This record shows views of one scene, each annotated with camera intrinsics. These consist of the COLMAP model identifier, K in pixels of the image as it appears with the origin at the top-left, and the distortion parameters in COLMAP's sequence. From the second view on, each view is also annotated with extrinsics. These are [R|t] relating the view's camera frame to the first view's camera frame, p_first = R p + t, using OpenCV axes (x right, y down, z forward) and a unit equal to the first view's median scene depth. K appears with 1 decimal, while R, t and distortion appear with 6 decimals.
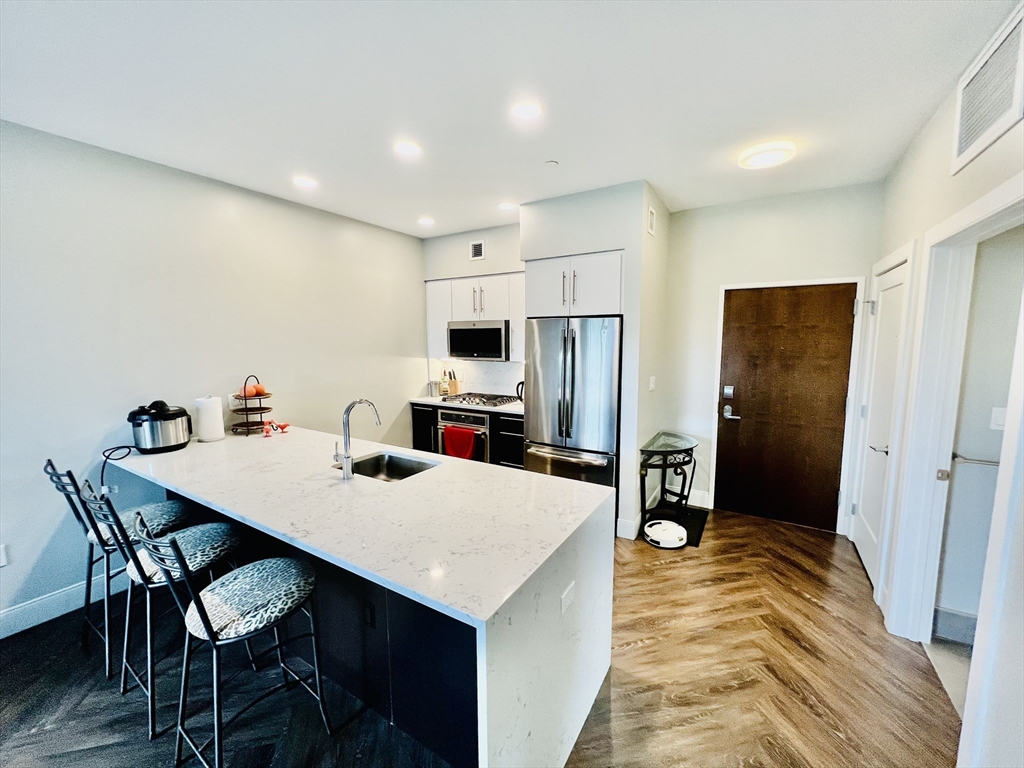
lens RADIAL K [[408.8, 0, 512.0], [0, 408.8, 384.0], [0, 0, 1]] dist [-0.000609, 0.000060]
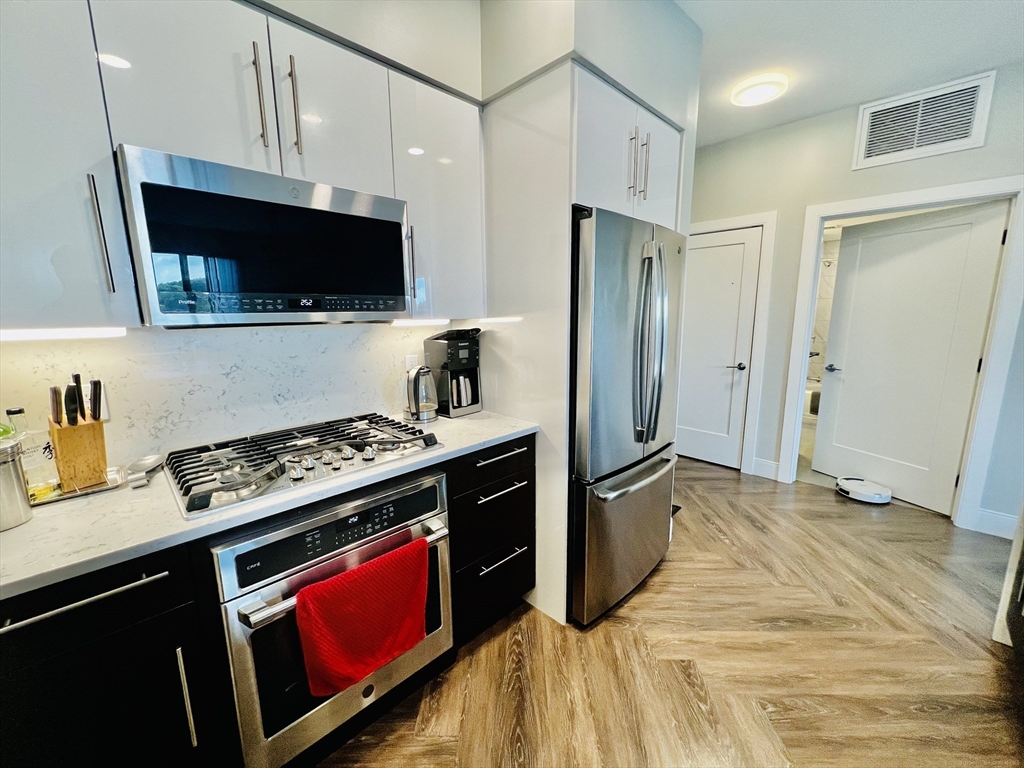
lens RADIAL K [[408.8, 0, 512.0], [0, 408.8, 384.0], [0, 0, 1]] dist [-0.000609, 0.000060]
pose [[0.235265, -0.167230, 0.957436, -0.528271], [0.115487, 0.982918, 0.143303, -0.062932], [-0.965046, 0.076857, 0.250559, 1.219820]]
